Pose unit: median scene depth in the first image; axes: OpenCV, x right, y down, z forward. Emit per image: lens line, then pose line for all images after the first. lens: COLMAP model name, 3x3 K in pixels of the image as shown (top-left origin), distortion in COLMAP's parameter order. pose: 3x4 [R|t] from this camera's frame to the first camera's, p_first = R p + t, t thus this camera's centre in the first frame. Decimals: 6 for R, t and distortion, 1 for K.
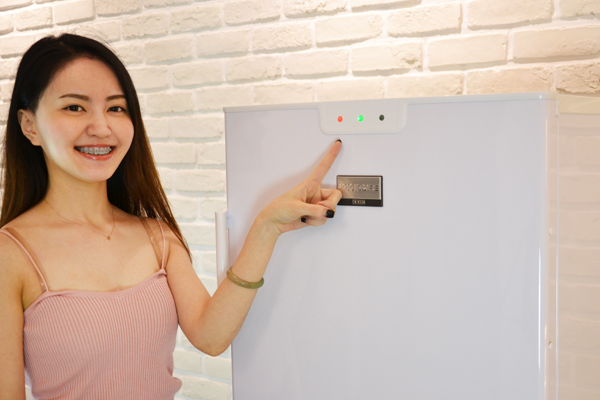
lens RADIAL K [[812.9, 0, 303.4], [0, 812.9, 201.2], [0, 0, 1]] dist [-0.050474, 0.000000]
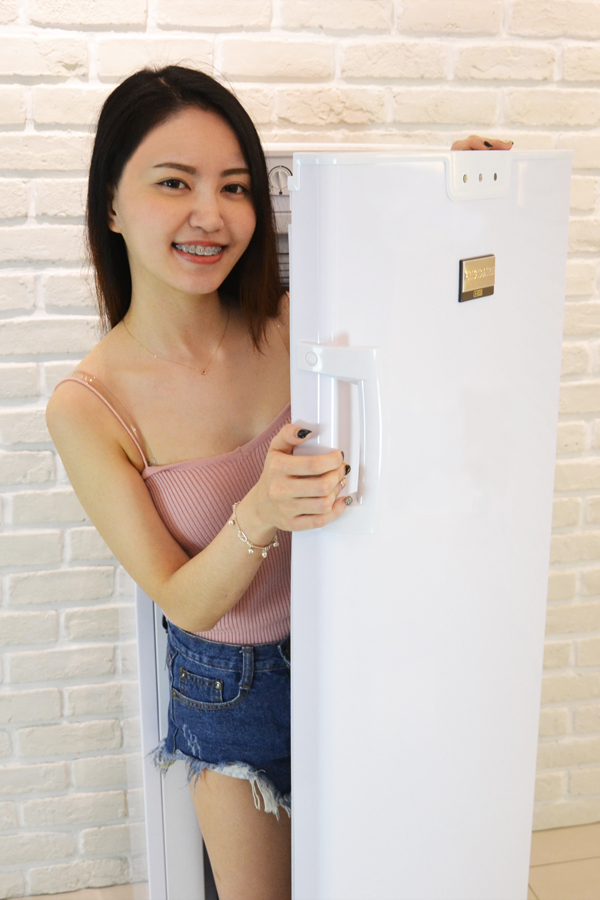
lens RADIAL K [[1162.9, 0, 325.9], [0, 1162.9, 447.9], [0, 0, 1]] dist [-0.058704, 0.000000]
pose [[0.662441, -0.184136, 0.726131, -0.556863], [0.035575, 0.975959, 0.215033, -0.064067], [-0.748269, -0.116615, 0.653065, 0.170216]]
